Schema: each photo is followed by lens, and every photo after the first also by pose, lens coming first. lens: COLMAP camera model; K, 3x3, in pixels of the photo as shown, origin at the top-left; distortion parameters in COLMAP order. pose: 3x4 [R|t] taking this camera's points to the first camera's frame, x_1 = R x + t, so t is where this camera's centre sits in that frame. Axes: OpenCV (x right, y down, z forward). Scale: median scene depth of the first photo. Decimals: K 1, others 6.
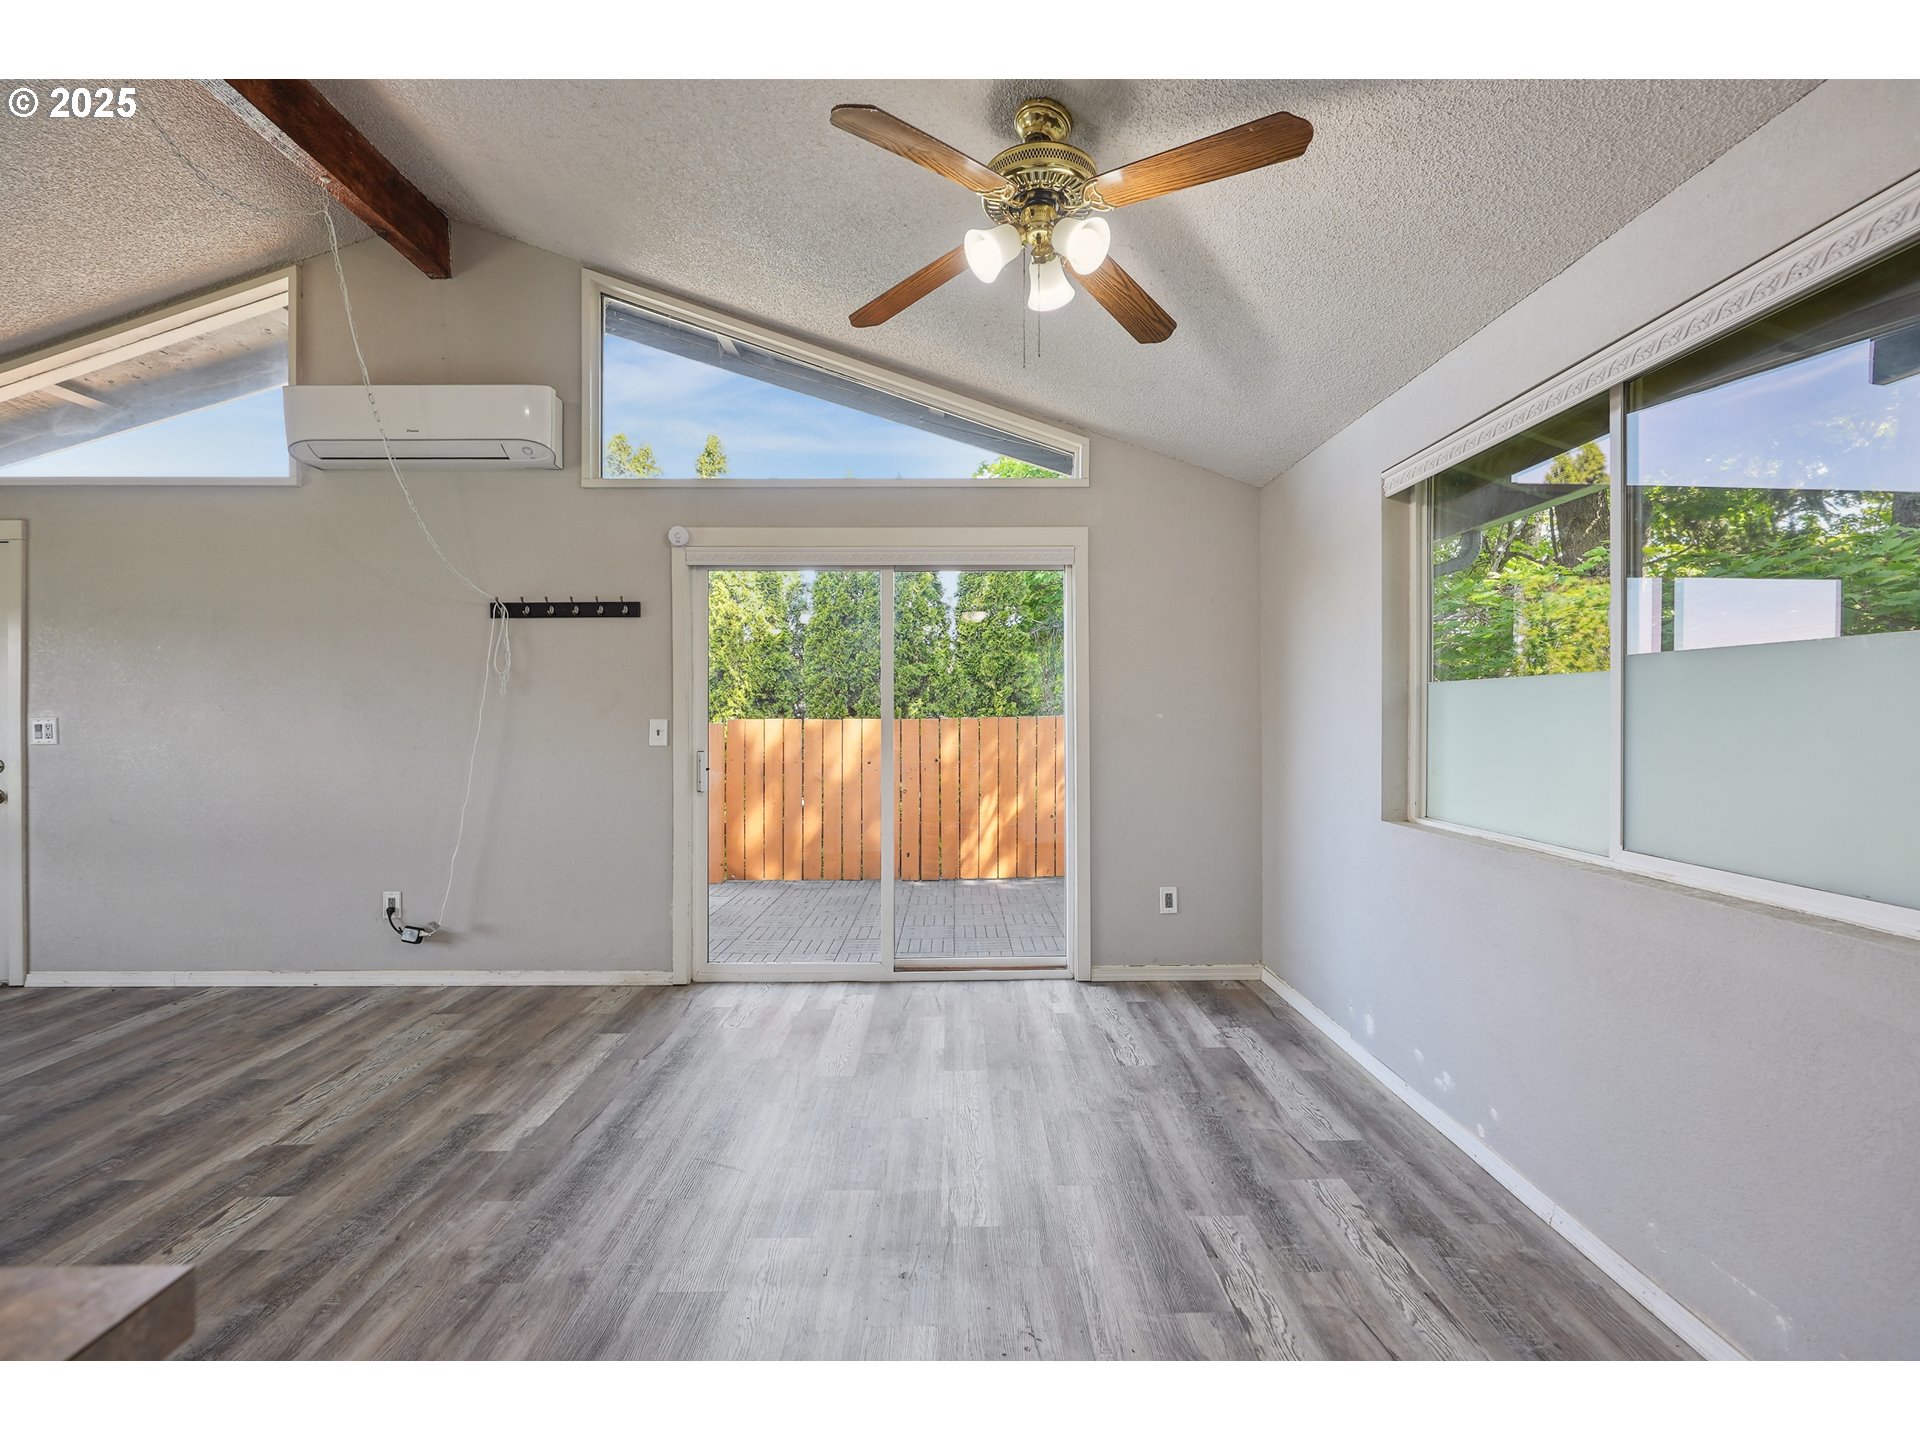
lens RADIAL K [[883.9, 0, 961.2], [0, 883.9, 711.2], [0, 0, 1]] dist [-0.004905, 0.001208]
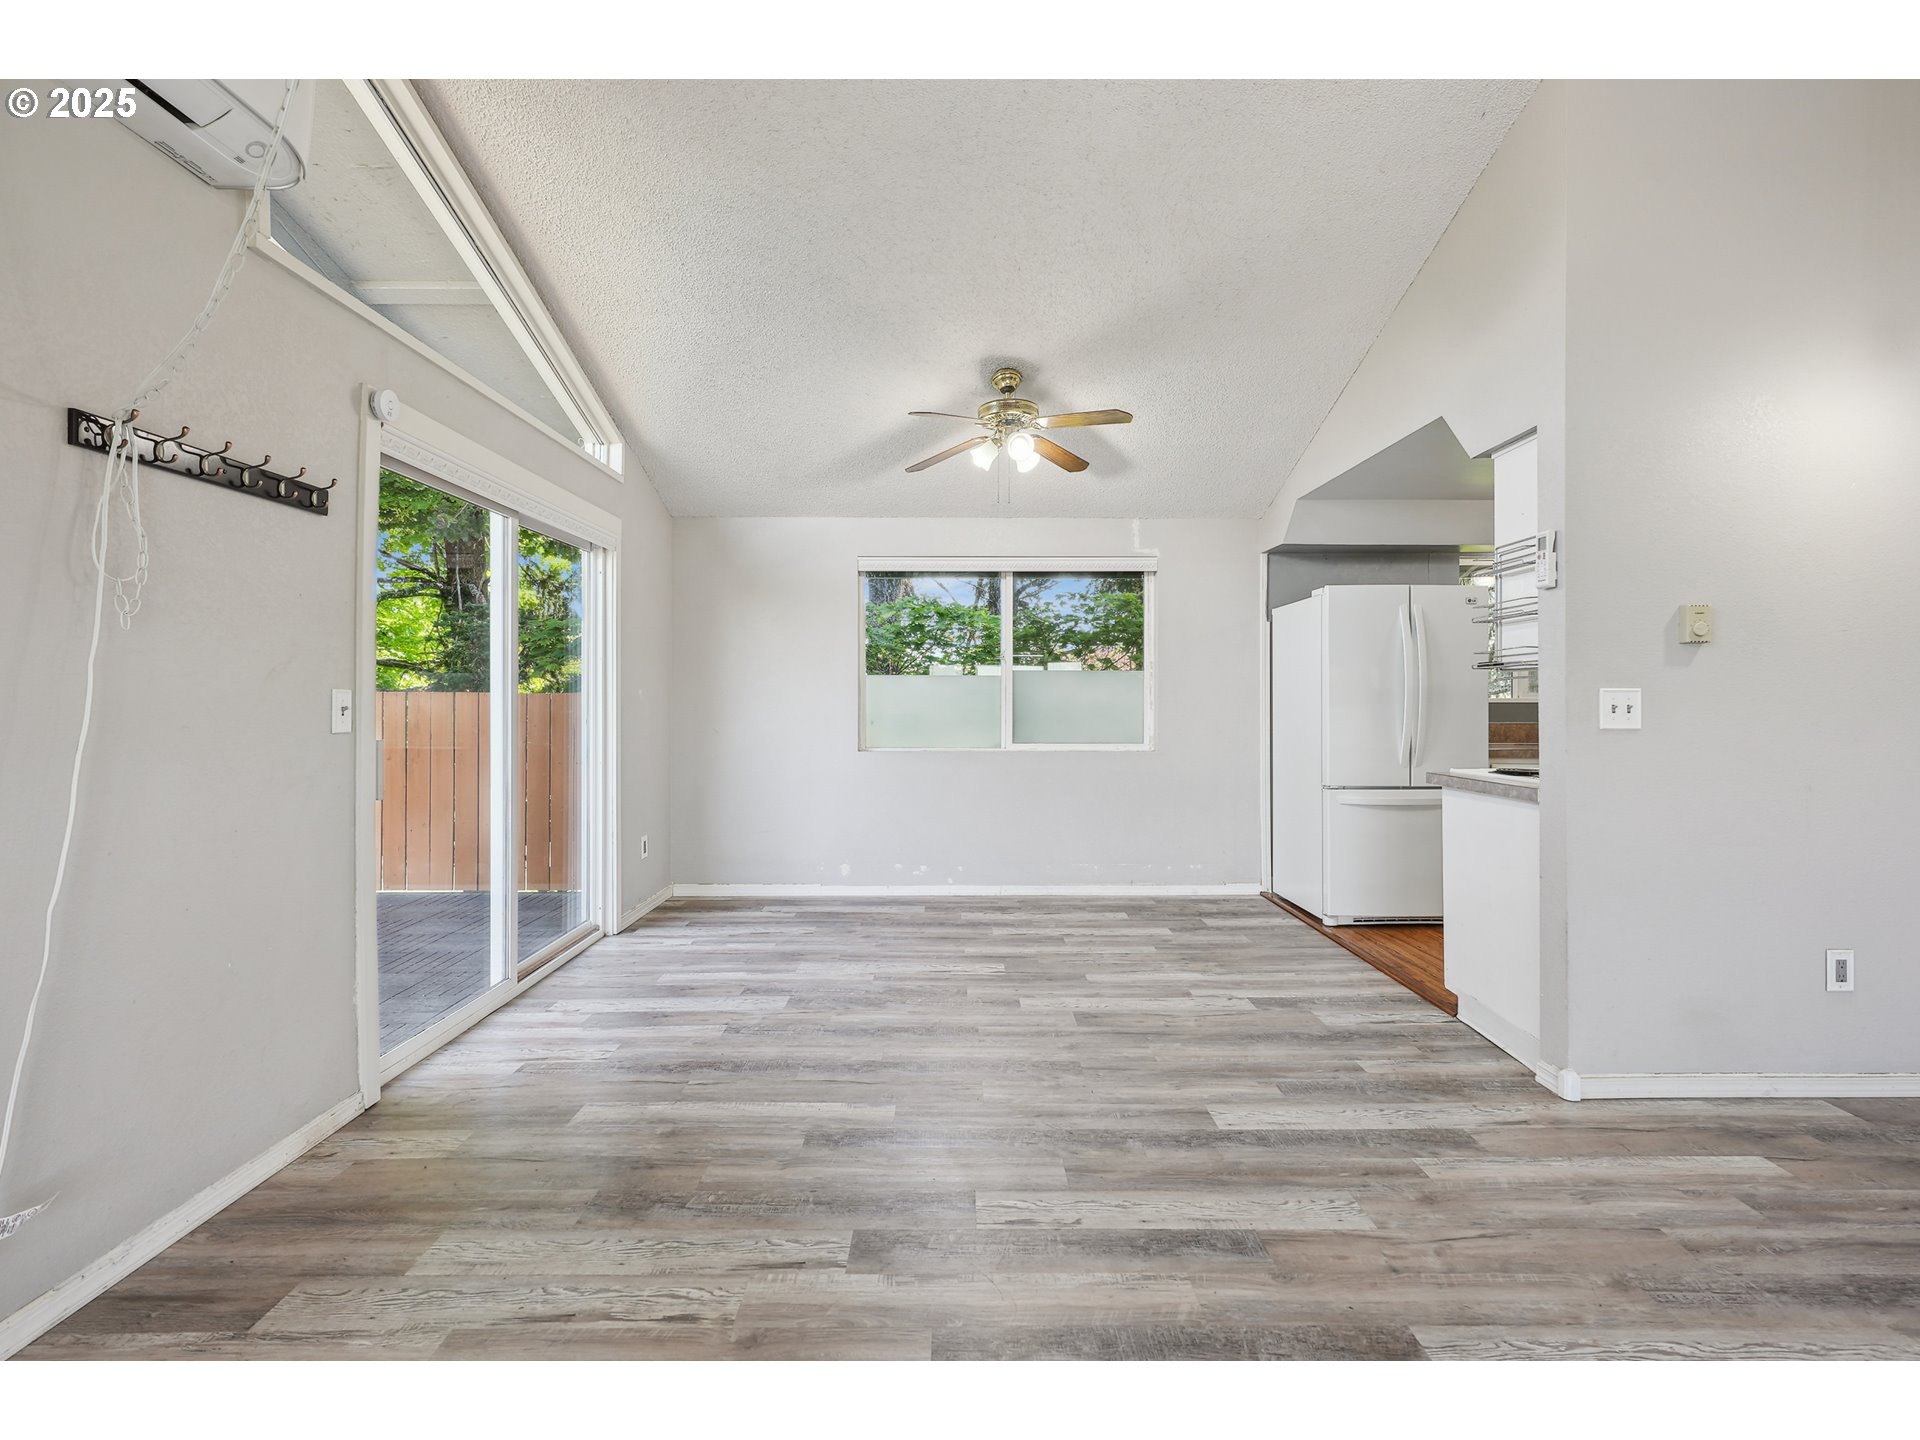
lens RADIAL K [[873.6, 0, 964.7], [0, 873.6, 705.5], [0, 0, 1]] dist [0.001142, 0.006155]
pose [[0.000328, -0.004877, 0.999988, -0.960847], [-0.005690, 0.999972, 0.004878, 0.014697], [-0.999984, -0.005691, 0.000301, 0.576755]]
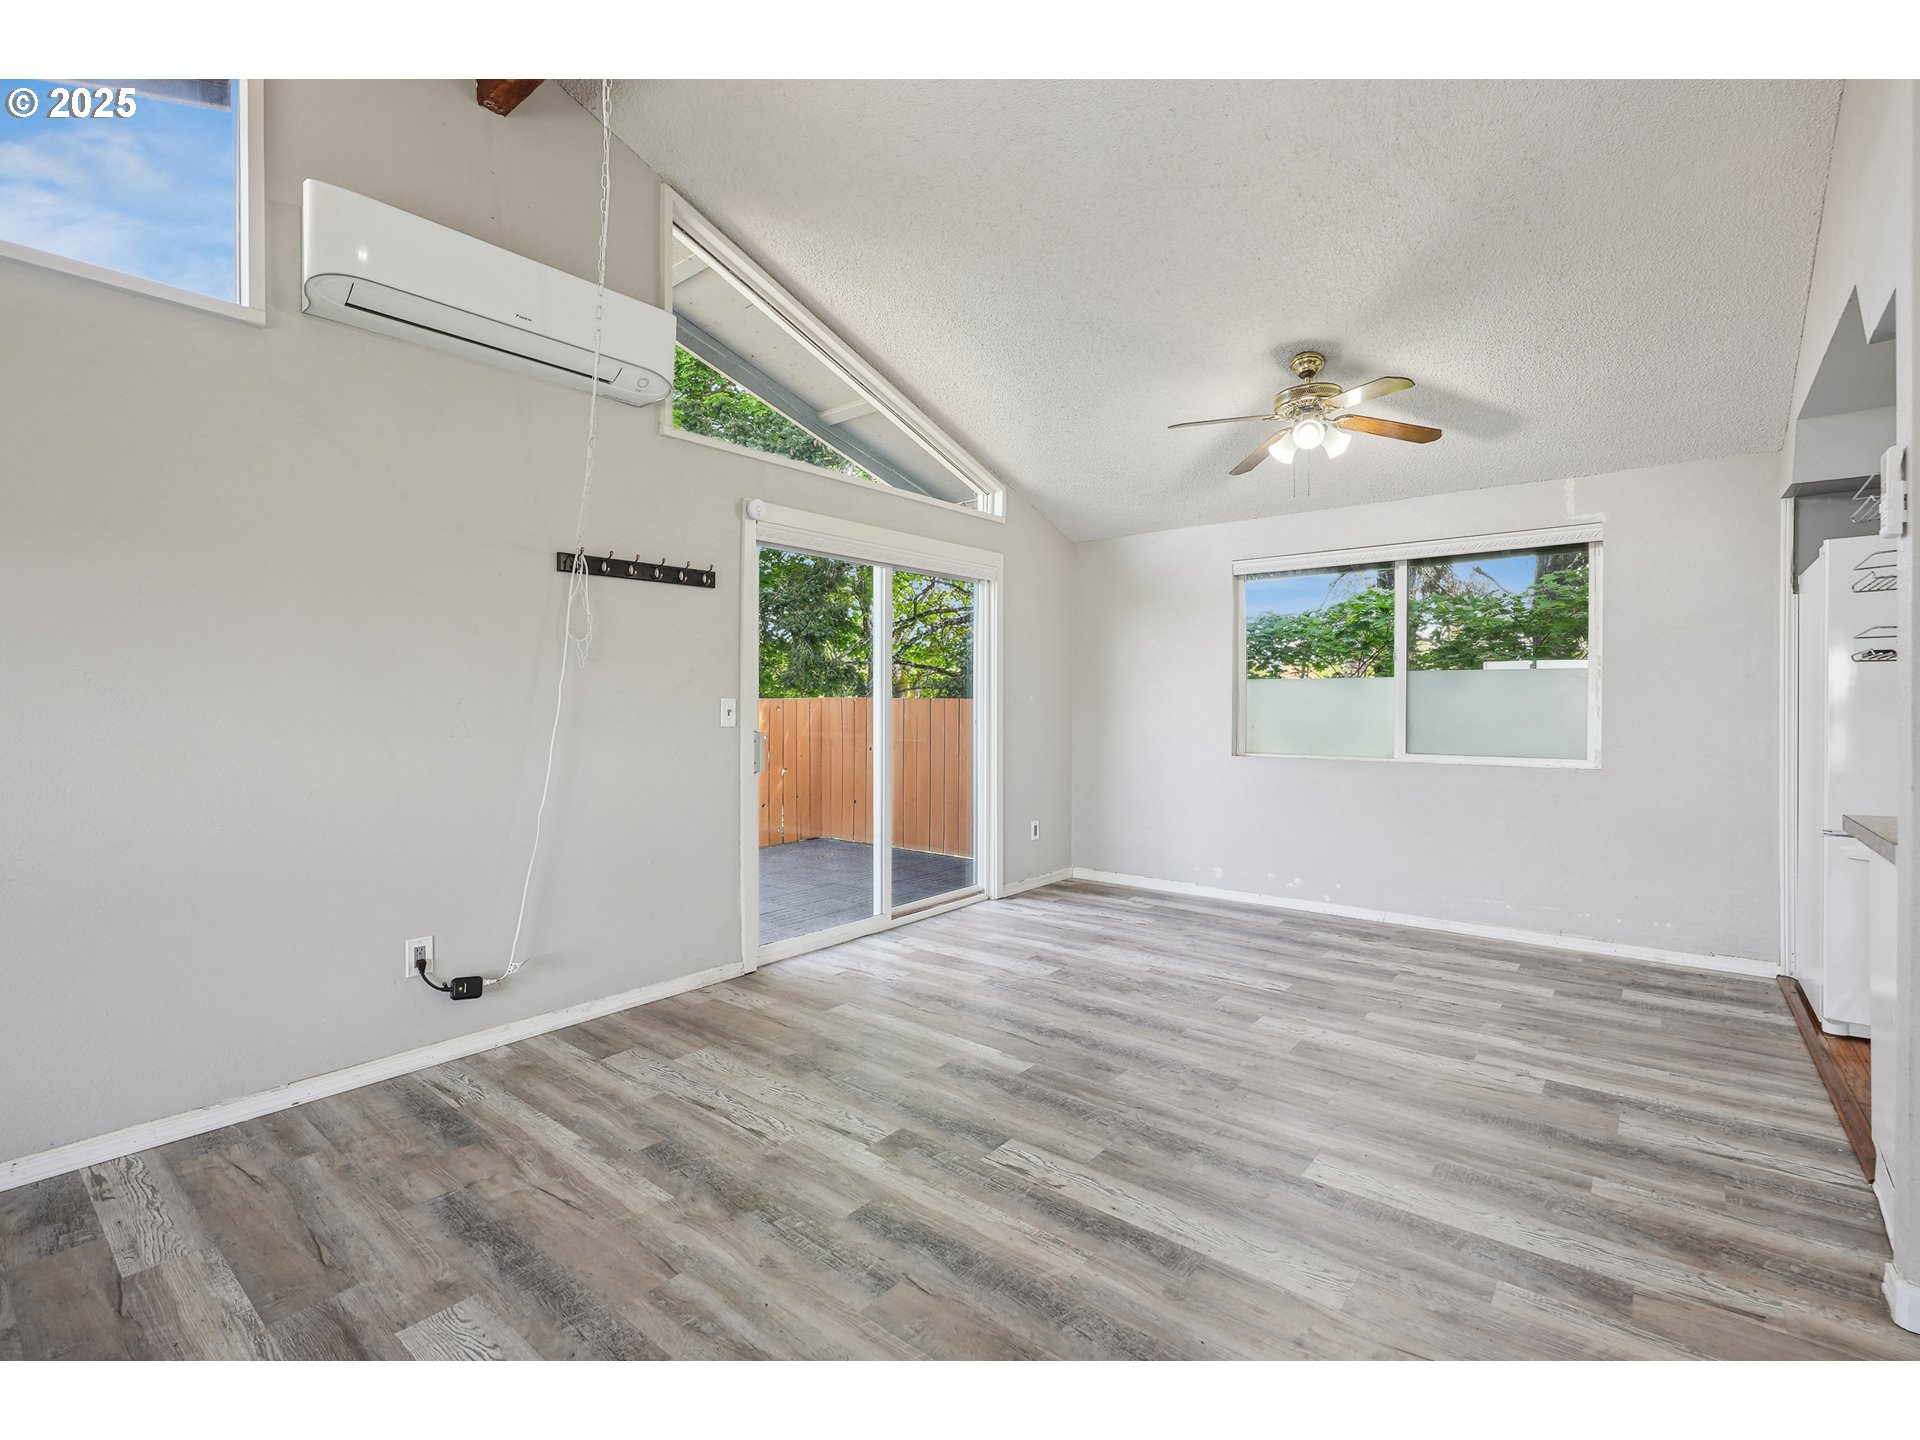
lens RADIAL K [[875.2, 0, 964.5], [0, 875.2, 711.1], [0, 0, 1]] dist [-0.004827, 0.000423]
pose [[0.635600, -0.005564, 0.771998, -0.917560], [-0.005070, 0.999922, 0.011381, 0.010414], [-0.772002, -0.011148, 0.635523, 0.212261]]
